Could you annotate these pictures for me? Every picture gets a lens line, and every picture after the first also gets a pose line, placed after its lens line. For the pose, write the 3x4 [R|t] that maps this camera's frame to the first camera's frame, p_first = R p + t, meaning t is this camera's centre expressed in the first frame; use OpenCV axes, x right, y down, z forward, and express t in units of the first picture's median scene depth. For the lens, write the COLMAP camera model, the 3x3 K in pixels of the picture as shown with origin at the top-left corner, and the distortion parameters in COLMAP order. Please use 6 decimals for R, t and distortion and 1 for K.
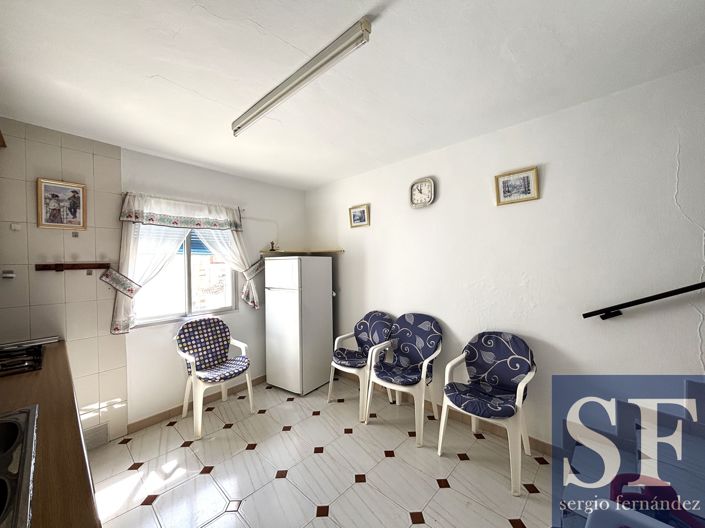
lens RADIAL K [[284.0, 0, 349.4], [0, 284.0, 265.5], [0, 0, 1]] dist [-0.003795, 0.000953]
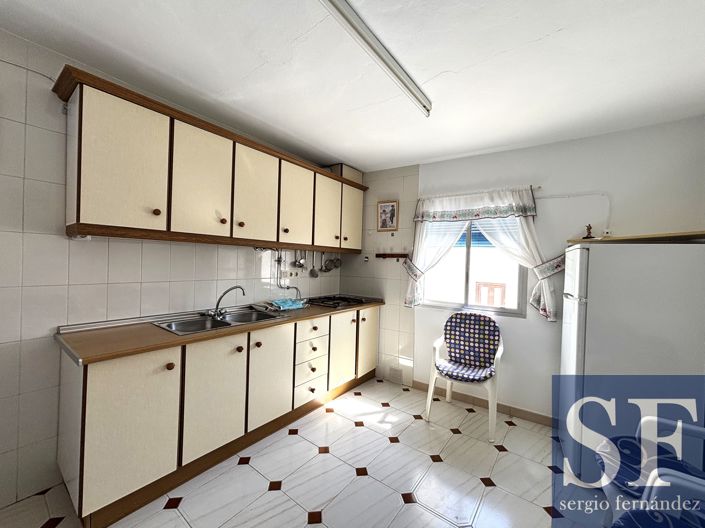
lens RADIAL K [[284.0, 0, 350.9], [0, 284.0, 262.3], [0, 0, 1]] dist [-0.003795, 0.000953]
pose [[0.095477, 0.028236, -0.995031, 0.409003], [-0.038687, 0.998948, 0.024635, 0.007628], [0.994680, 0.036143, 0.096469, 0.510528]]
